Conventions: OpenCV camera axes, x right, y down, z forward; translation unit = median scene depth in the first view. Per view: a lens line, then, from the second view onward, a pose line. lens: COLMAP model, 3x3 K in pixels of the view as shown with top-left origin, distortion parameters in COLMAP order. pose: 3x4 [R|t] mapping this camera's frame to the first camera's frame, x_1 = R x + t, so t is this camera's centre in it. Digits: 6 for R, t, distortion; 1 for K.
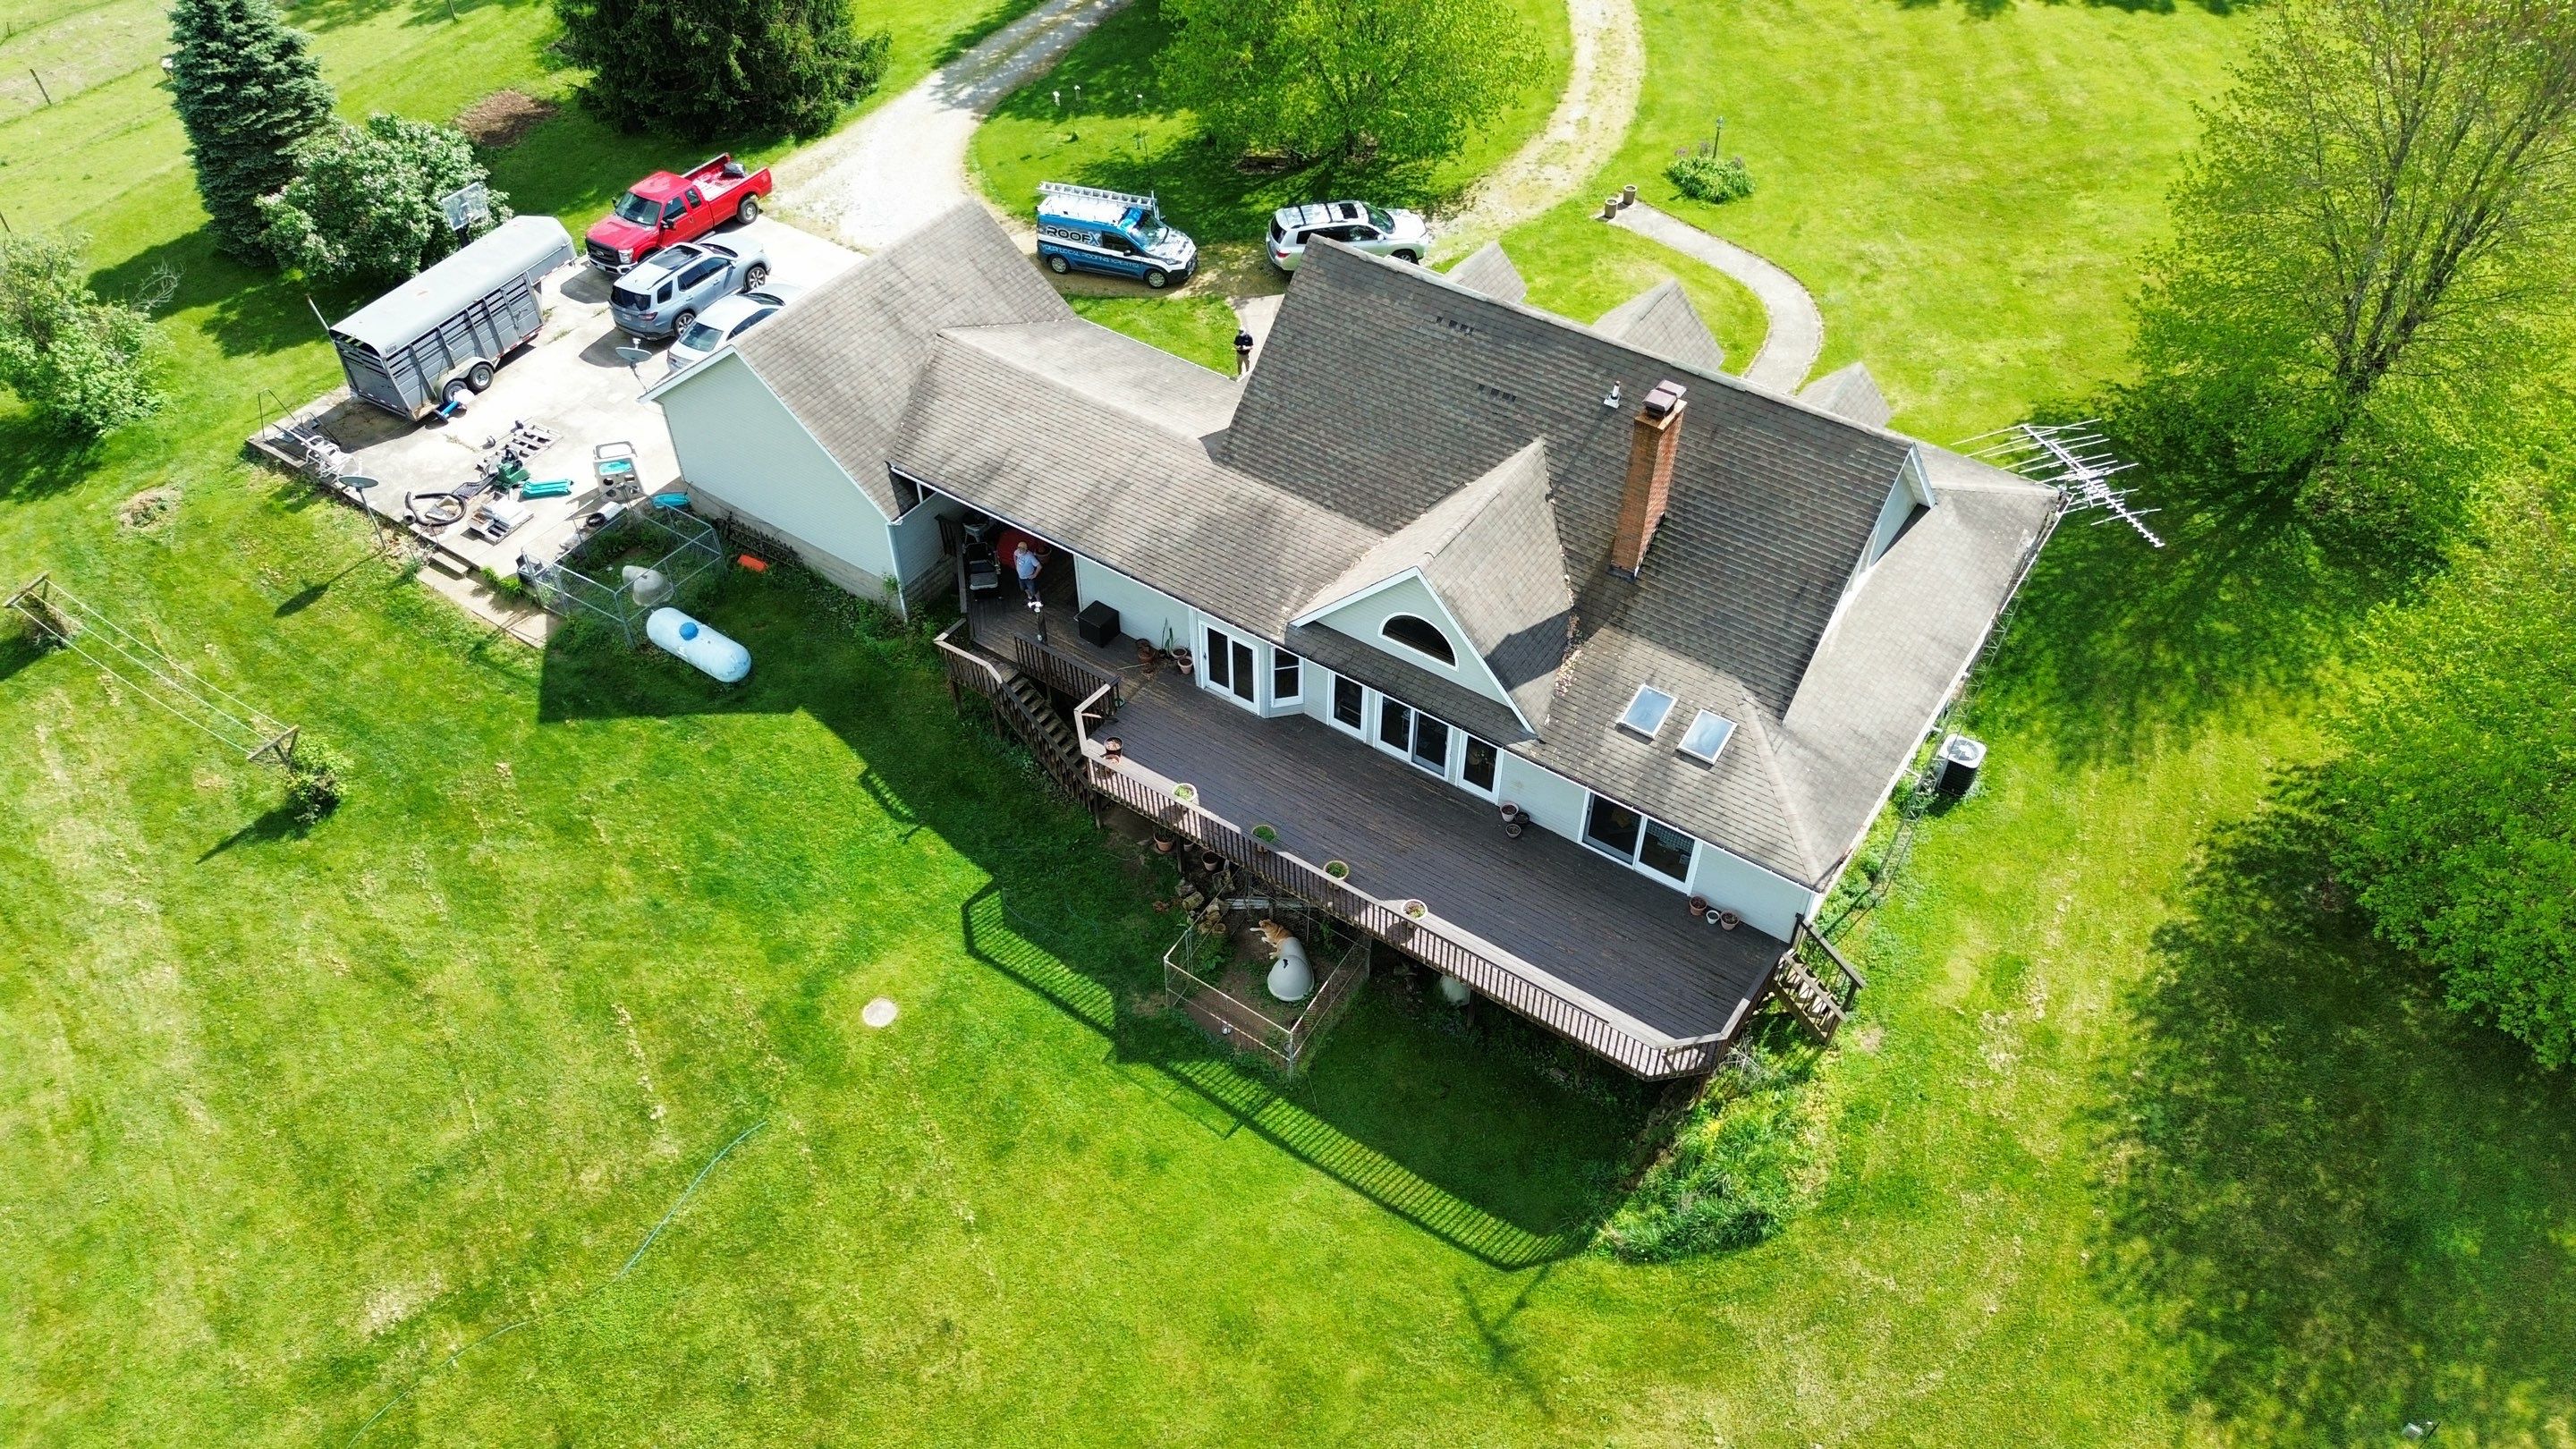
lens RADIAL K [[1839.2, 0, 1290.0], [0, 1839.2, 715.5], [0, 0, 1]] dist [0.045234, -0.046472]
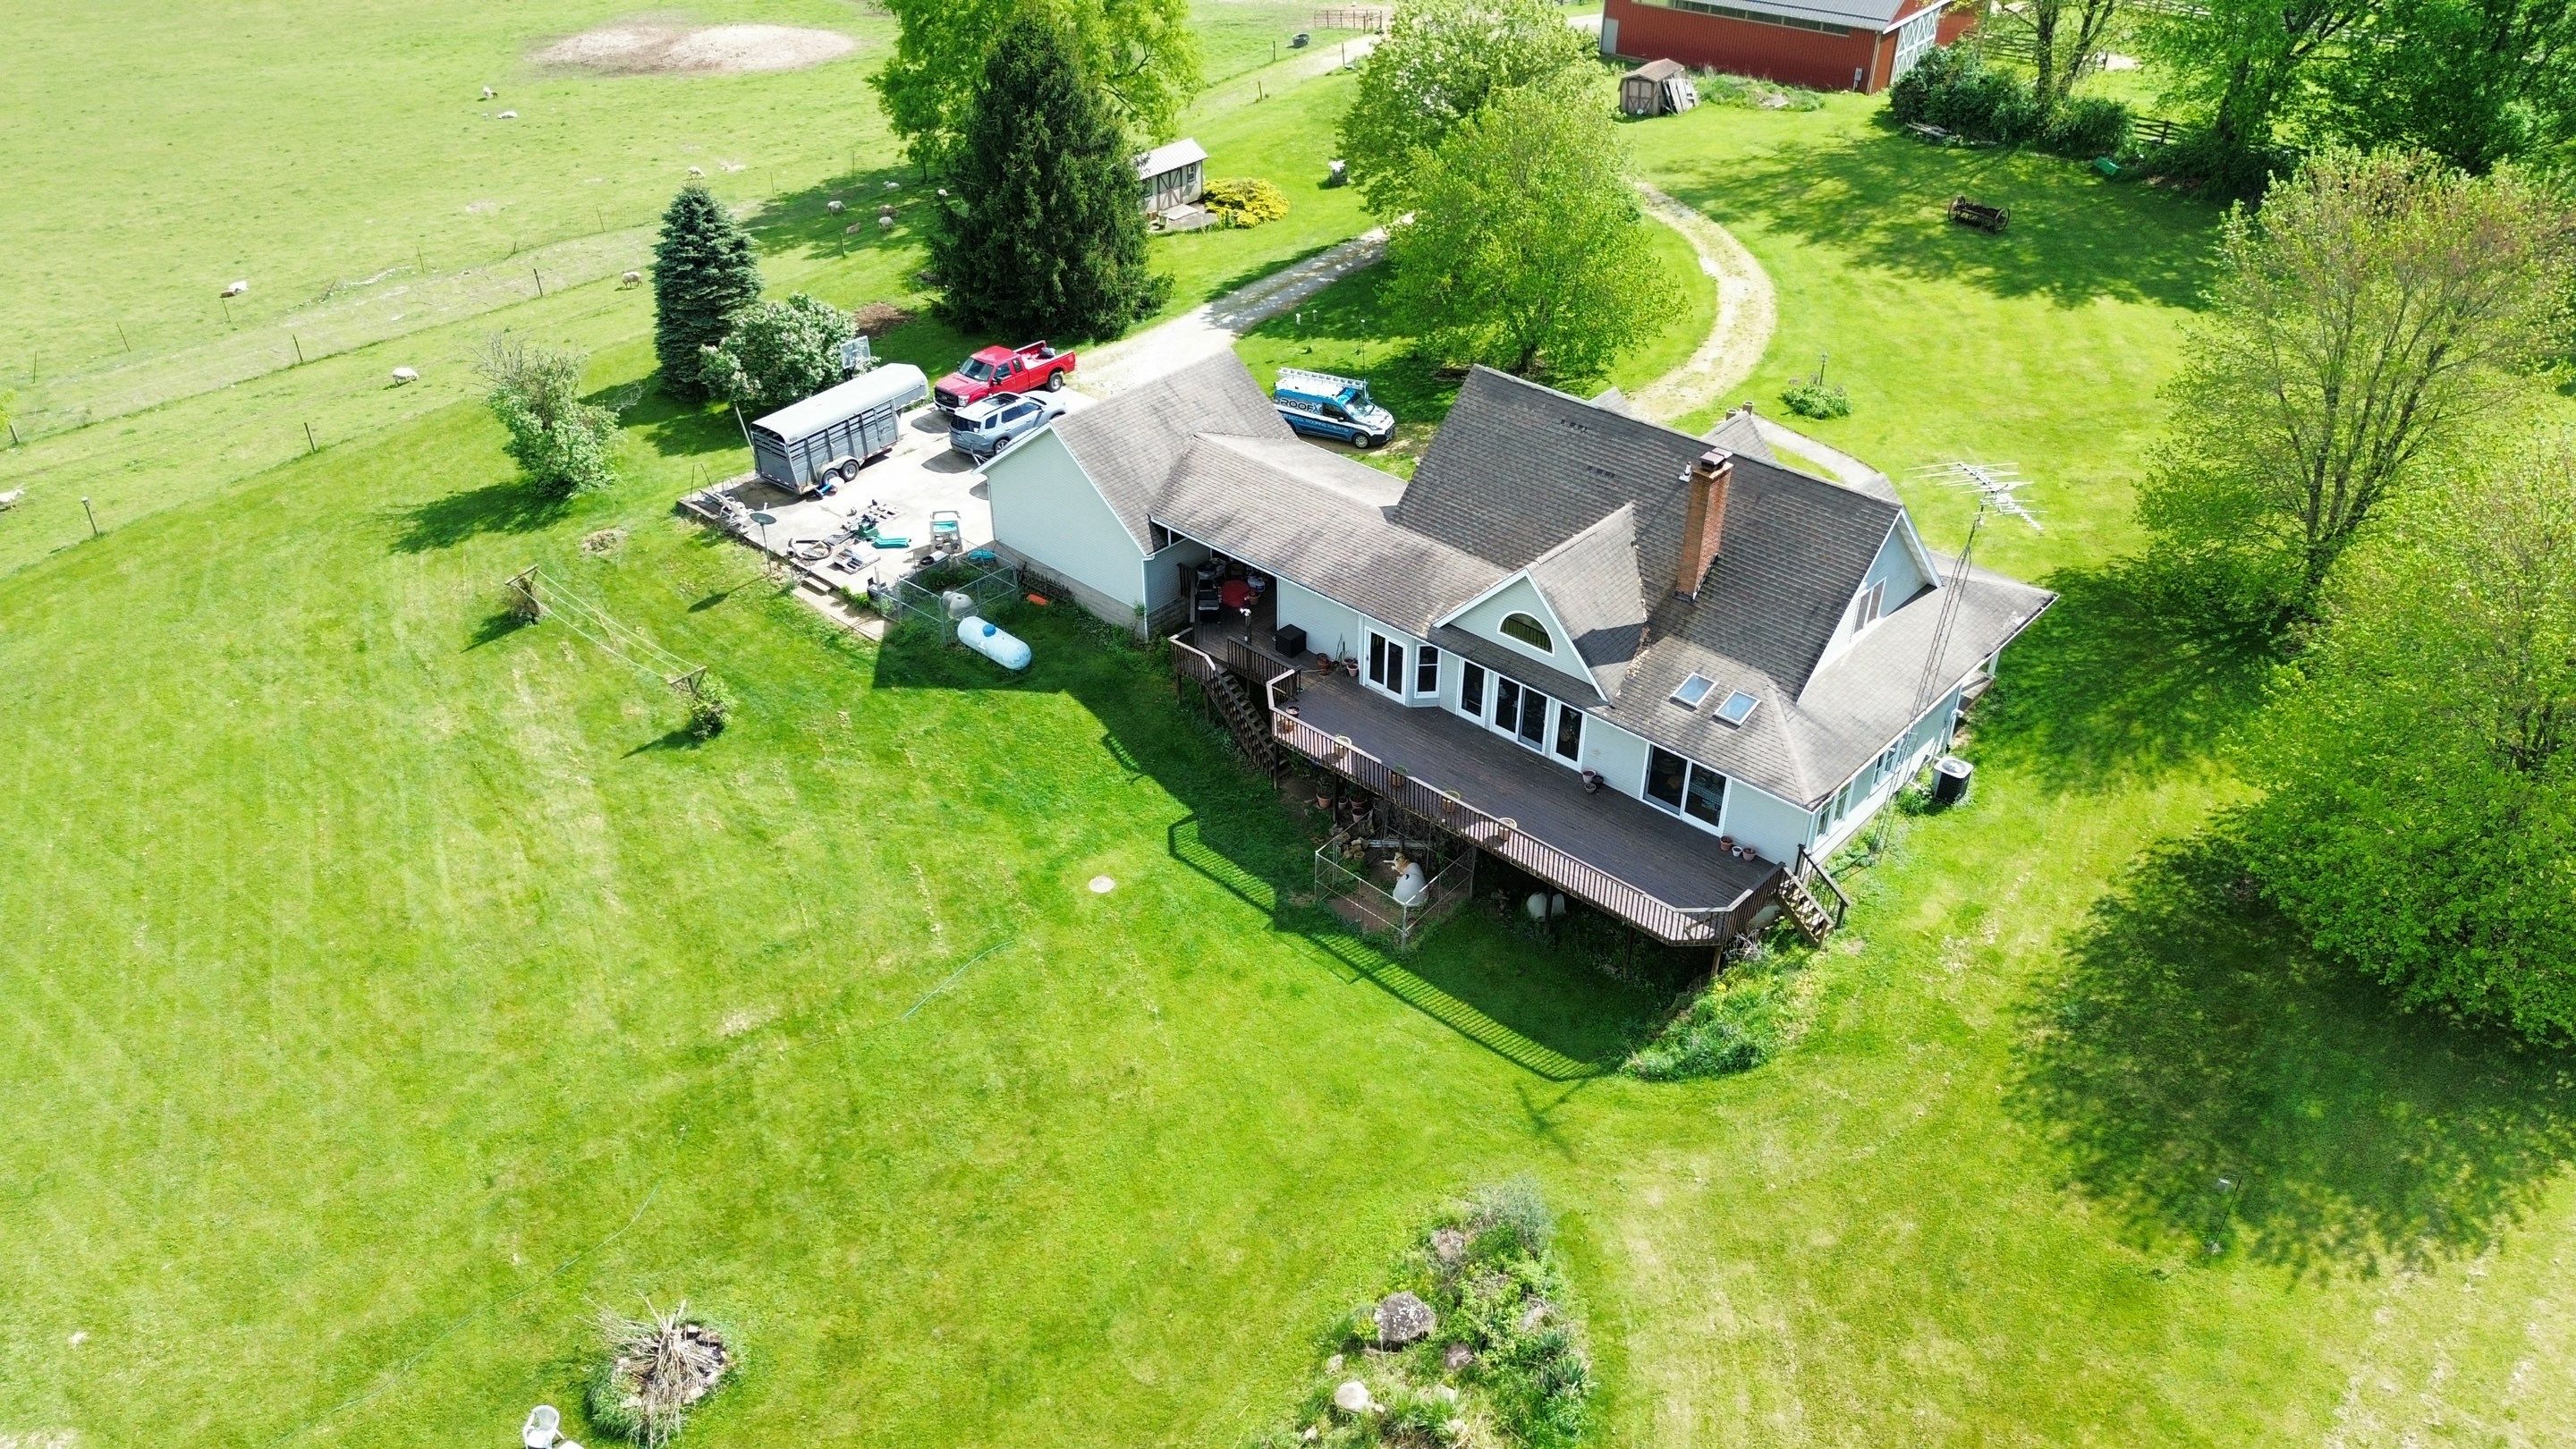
lens RADIAL K [[1839.2, 0, 1287.9], [0, 1839.2, 718.6], [0, 0, 1]] dist [0.045234, -0.046472]
pose [[0.990496, 0.077298, -0.113766, 0.050061], [-0.097411, 0.978186, -0.183476, 0.259283], [0.097102, 0.192814, 0.976419, -0.290925]]
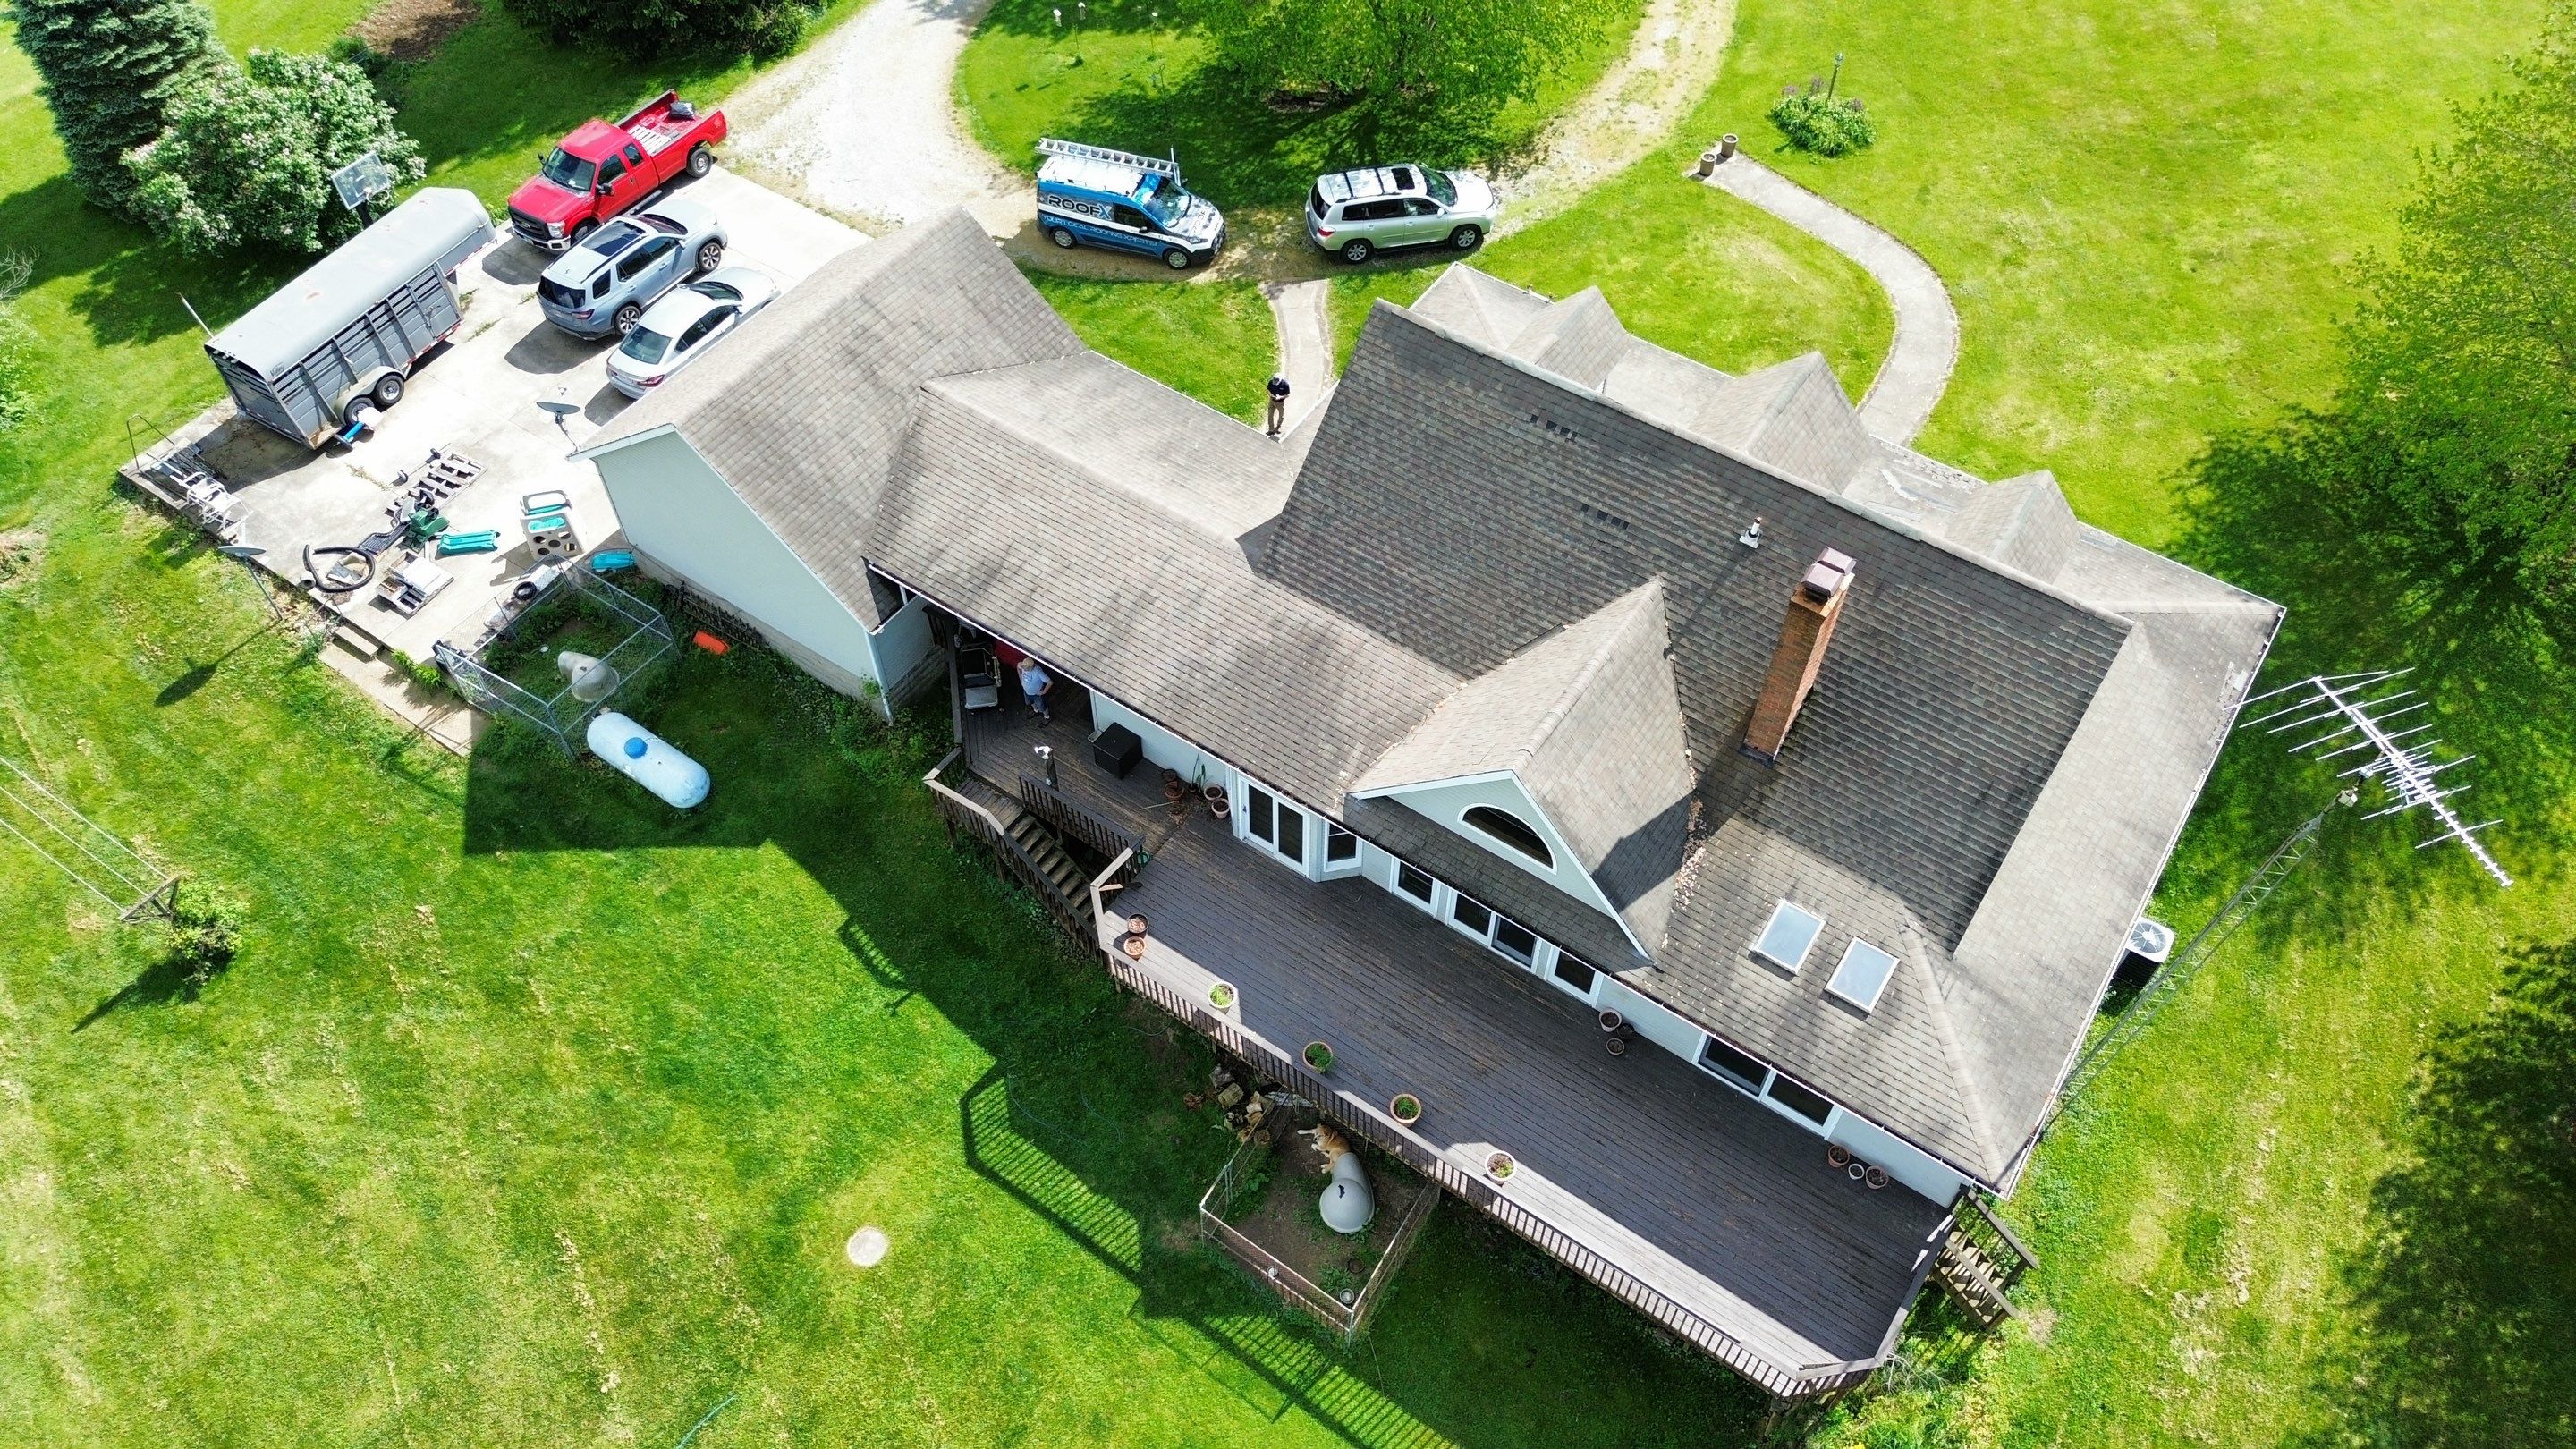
lens RADIAL K [[1839.2, 0, 1284.1], [0, 1839.2, 714.4], [0, 0, 1]] dist [0.045234, -0.046472]
pose [[0.999984, 0.004871, -0.002838, -0.026204], [-0.004488, 0.992511, 0.122071, -0.178976], [0.003411, -0.122056, 0.992517, 0.170127]]
